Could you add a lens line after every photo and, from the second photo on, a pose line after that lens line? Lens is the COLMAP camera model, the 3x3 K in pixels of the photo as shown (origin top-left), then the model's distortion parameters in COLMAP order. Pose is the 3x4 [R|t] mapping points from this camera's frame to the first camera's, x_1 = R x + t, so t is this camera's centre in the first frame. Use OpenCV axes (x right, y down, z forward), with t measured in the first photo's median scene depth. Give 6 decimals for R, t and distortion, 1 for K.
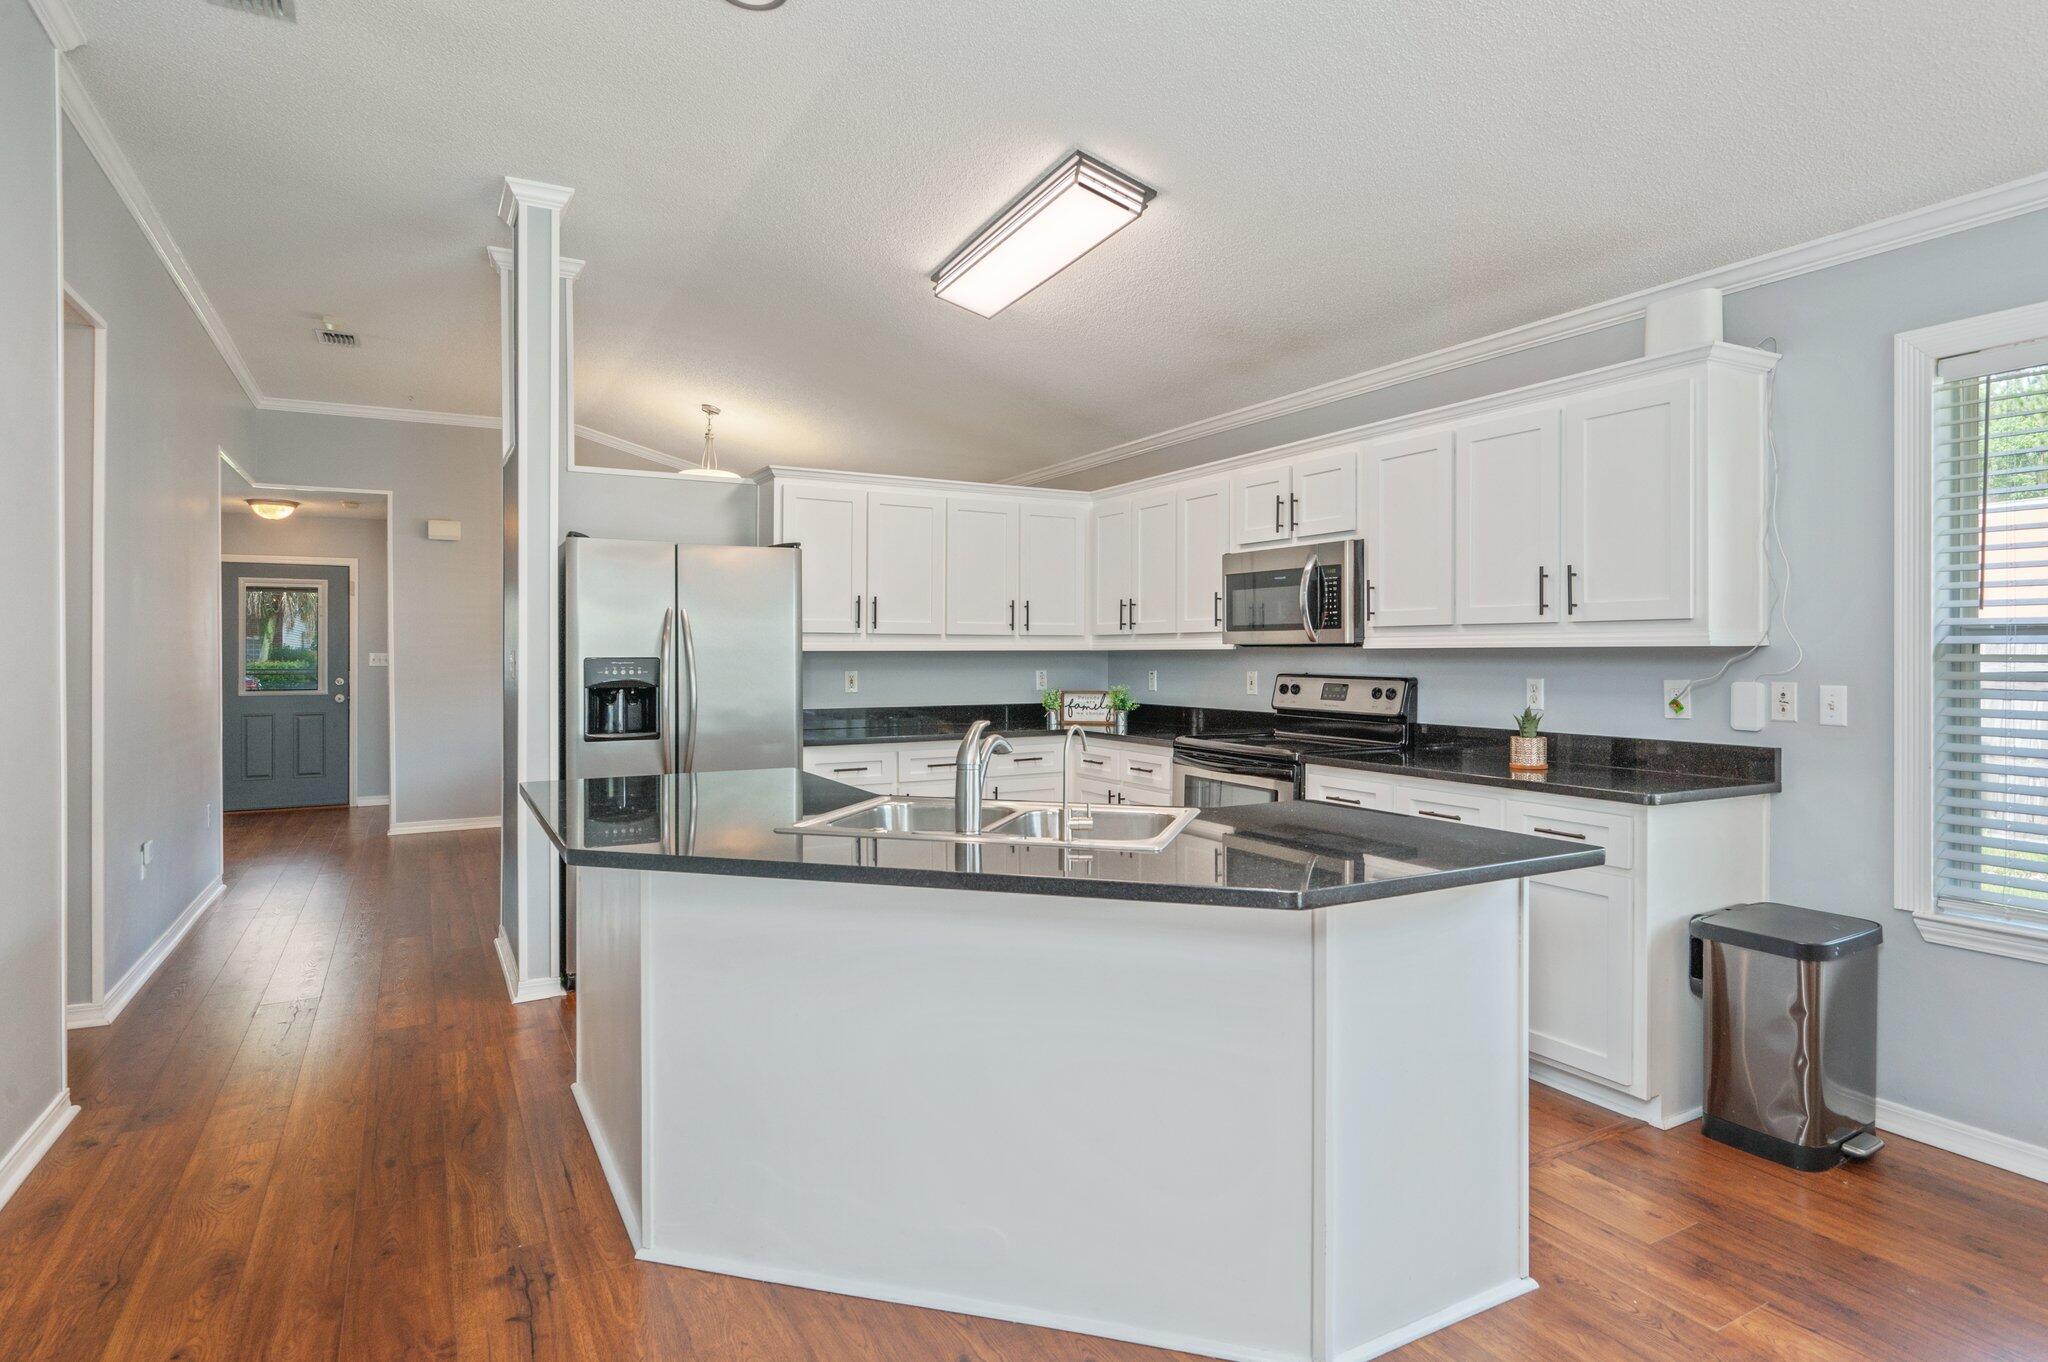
lens RADIAL K [[1087.1, 0, 1032.3], [0, 1087.1, 657.7], [0, 0, 1]] dist [-0.001218, 0.000604]
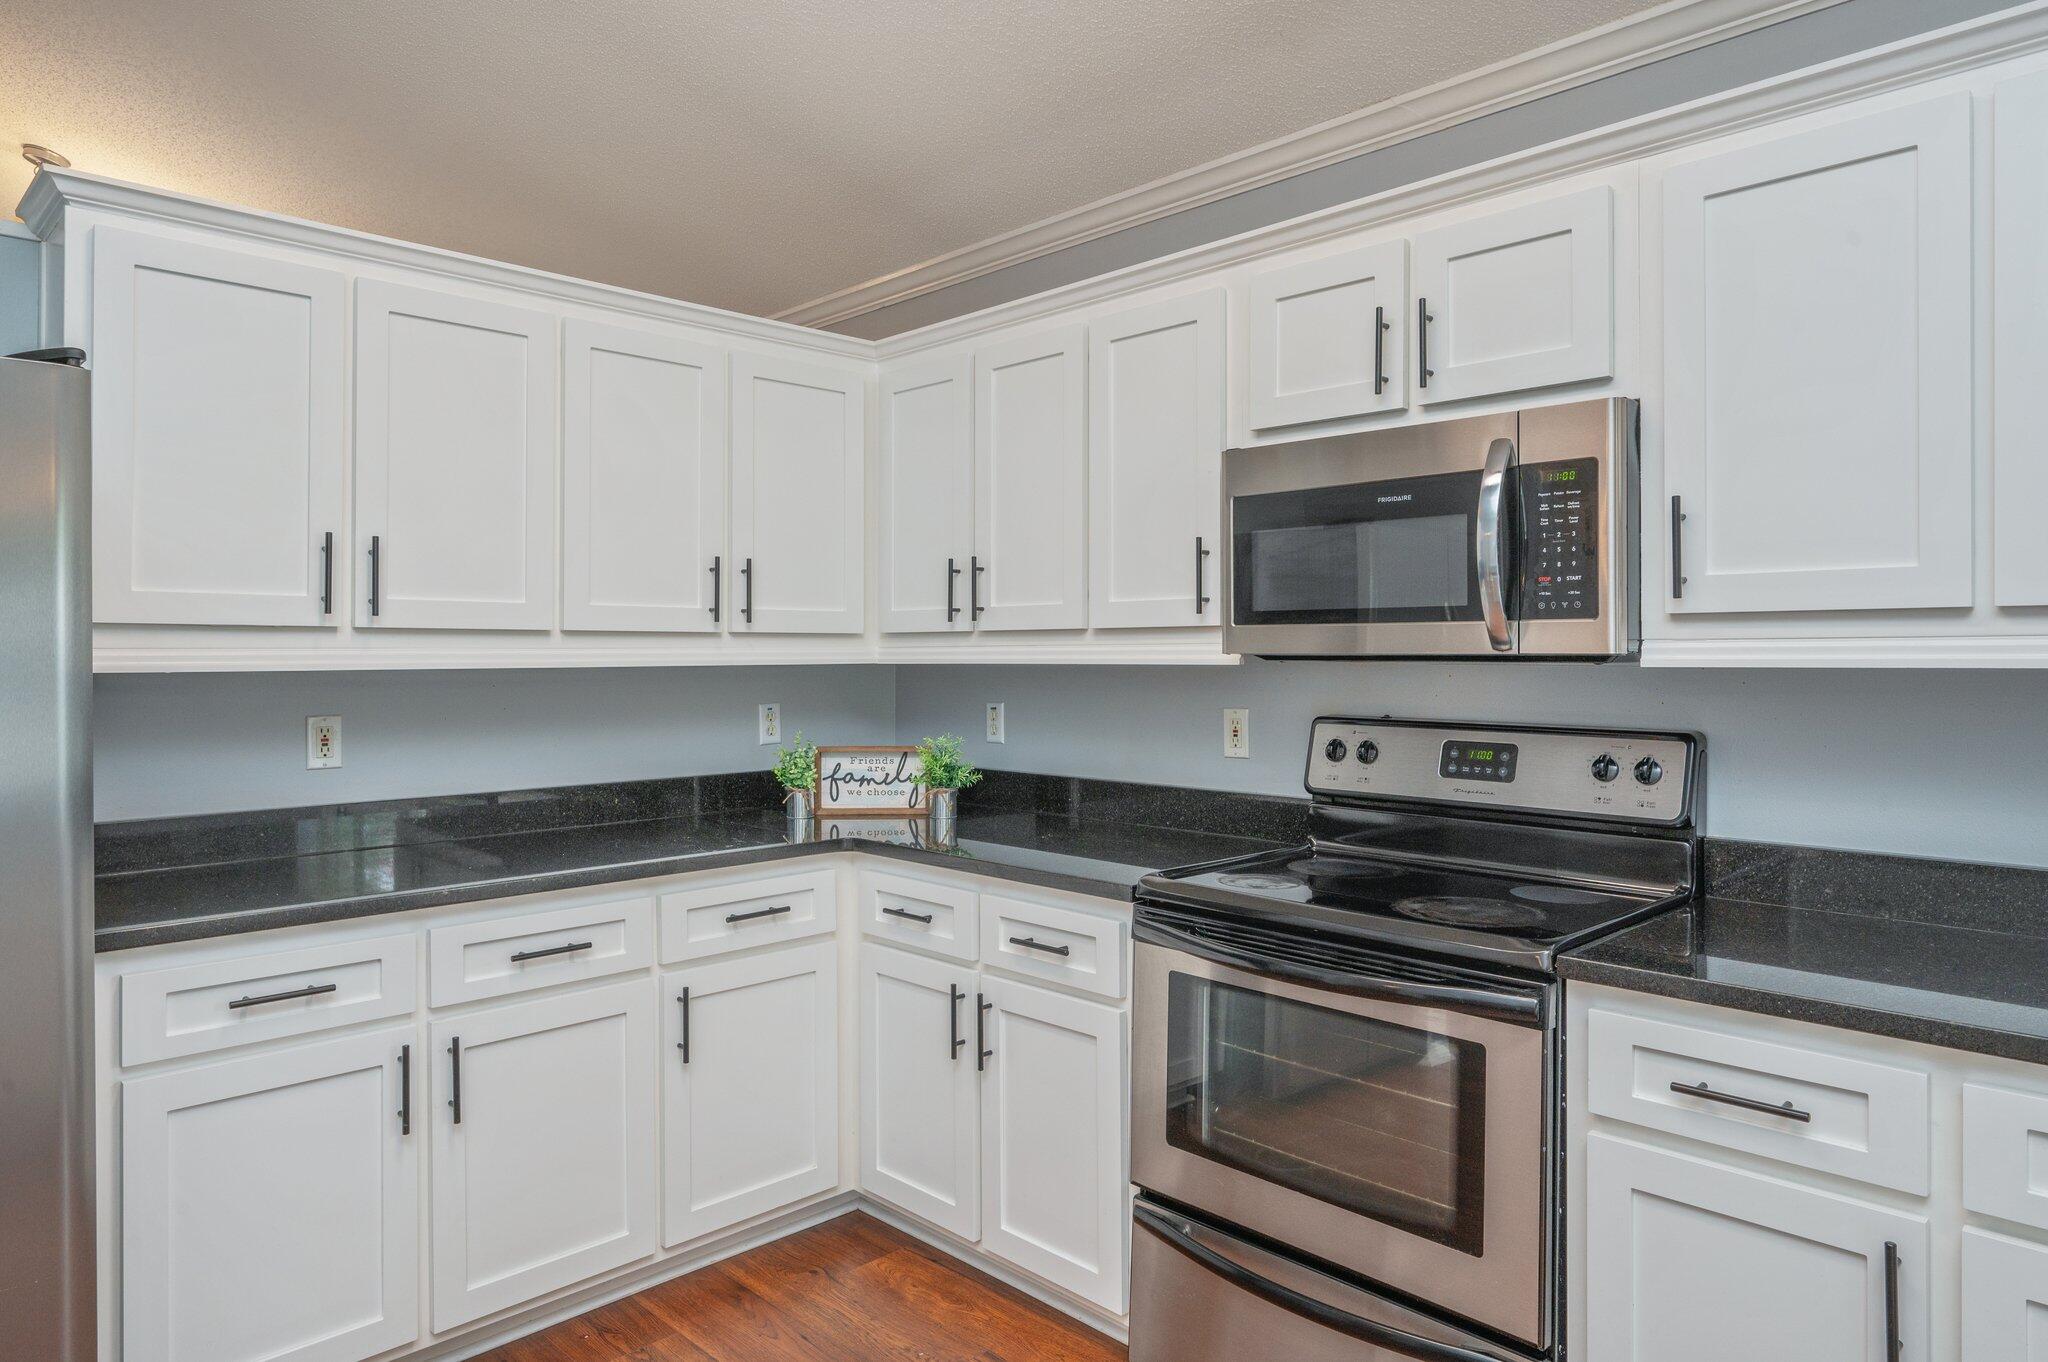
lens RADIAL K [[1254.8, 0, 1023.9], [0, 1254.8, 652.0], [0, 0, 1]] dist [-0.001816, -0.000434]
pose [[0.965787, -0.001483, 0.259331, -0.037027], [0.002996, 0.999981, -0.005441, -0.011383], [-0.259318, 0.006032, 0.965773, 0.557593]]
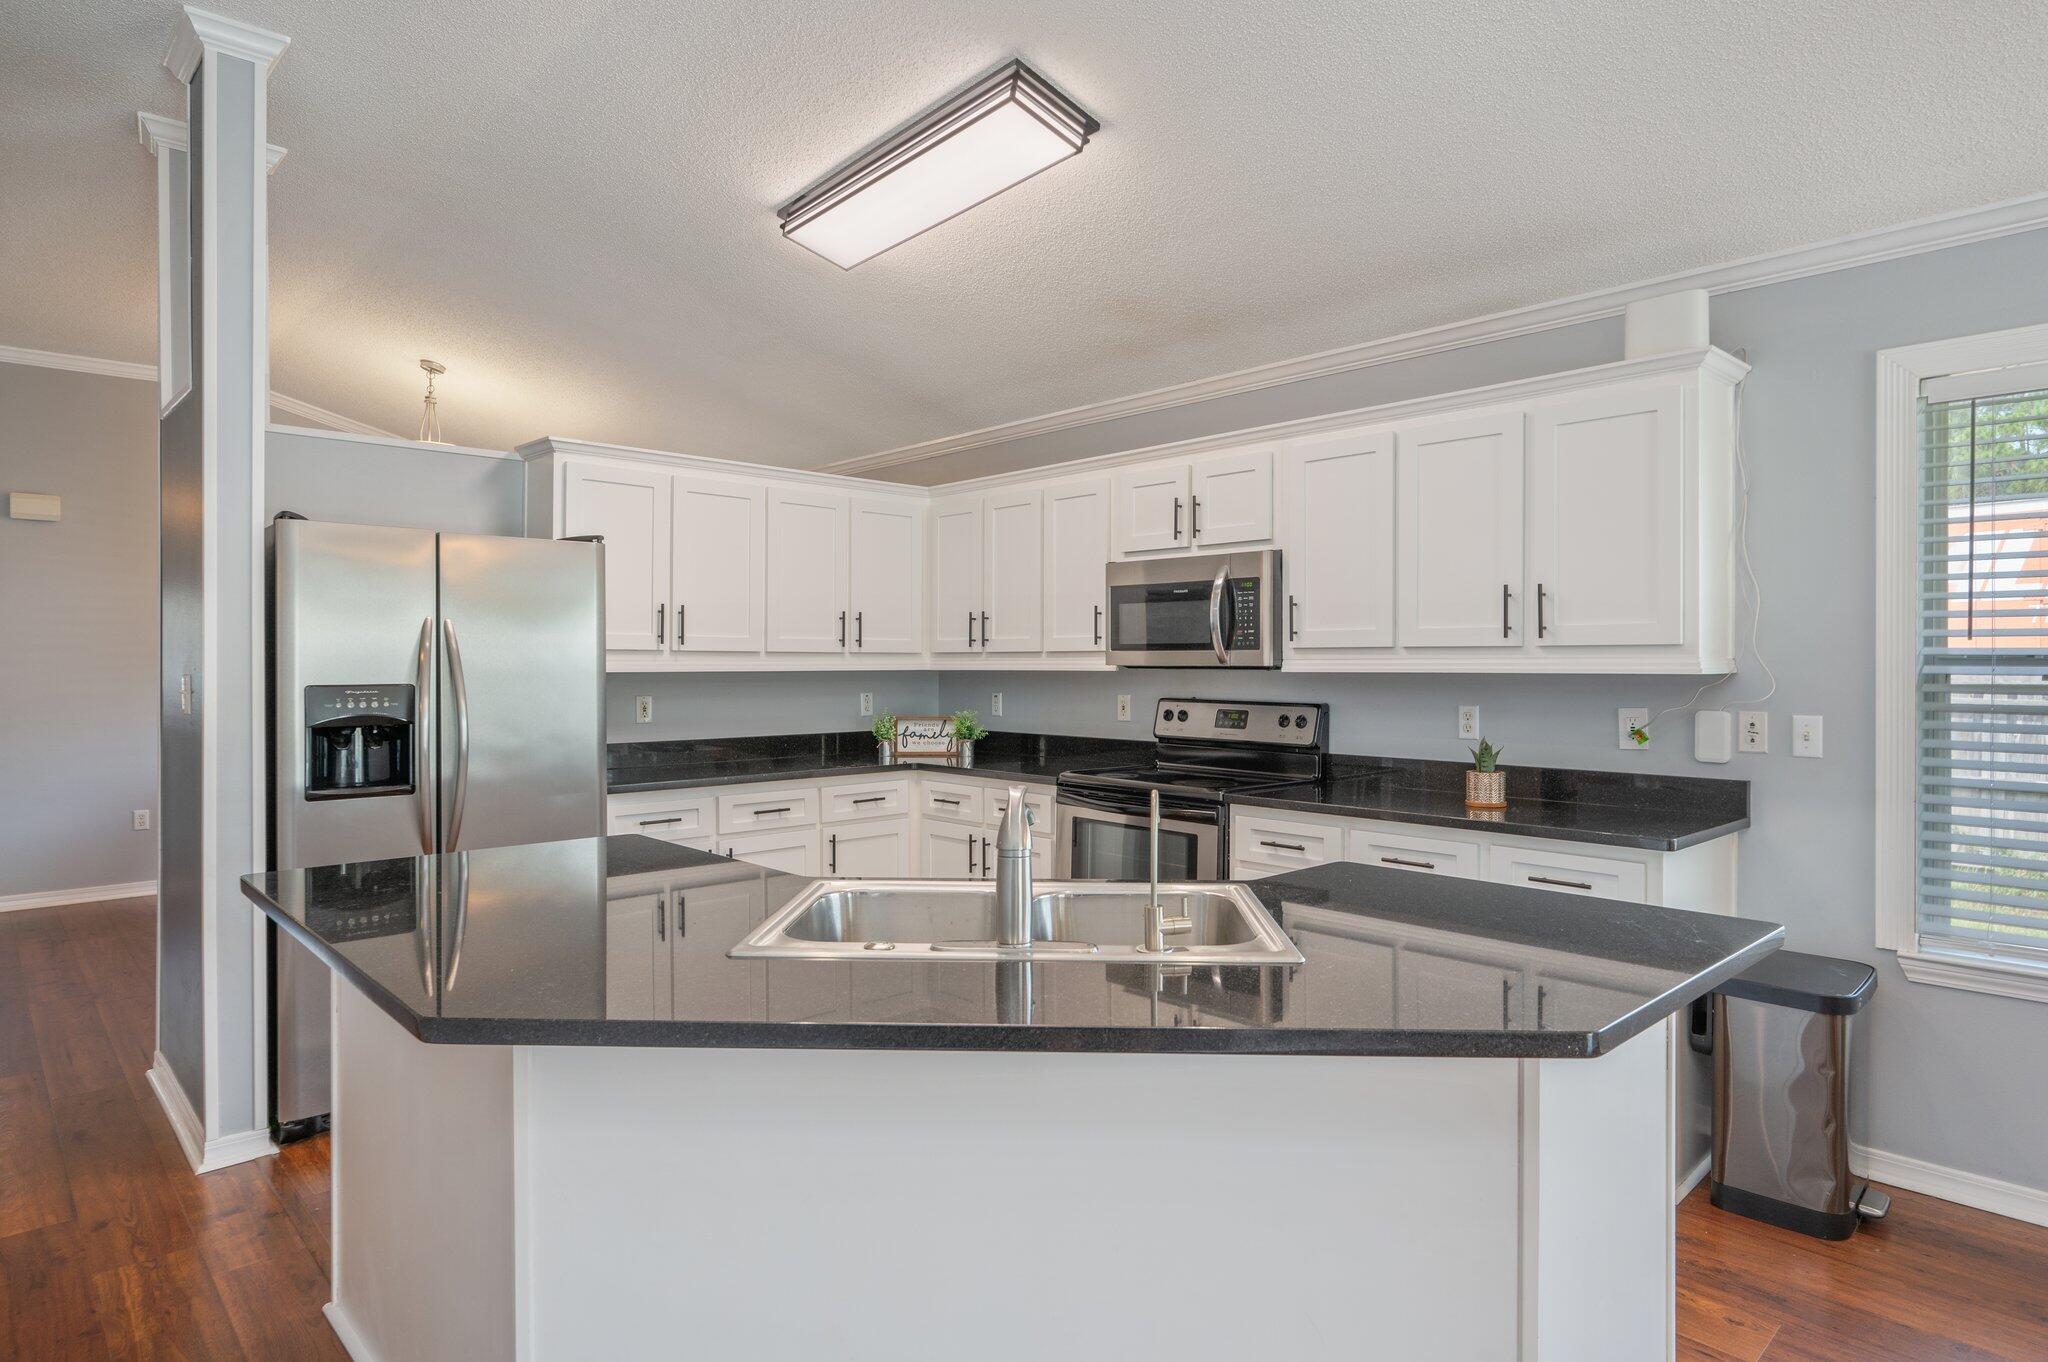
lens RADIAL K [[1132.7, 0, 1024.3], [0, 1132.7, 670.1], [0, 0, 1]] dist [-0.002361, -0.000378]
pose [[0.970380, 0.000166, 0.241585, -0.115849], [-0.000520, 0.999999, 0.001400, -0.010384], [-0.241584, -0.001484, 0.970379, 0.135328]]
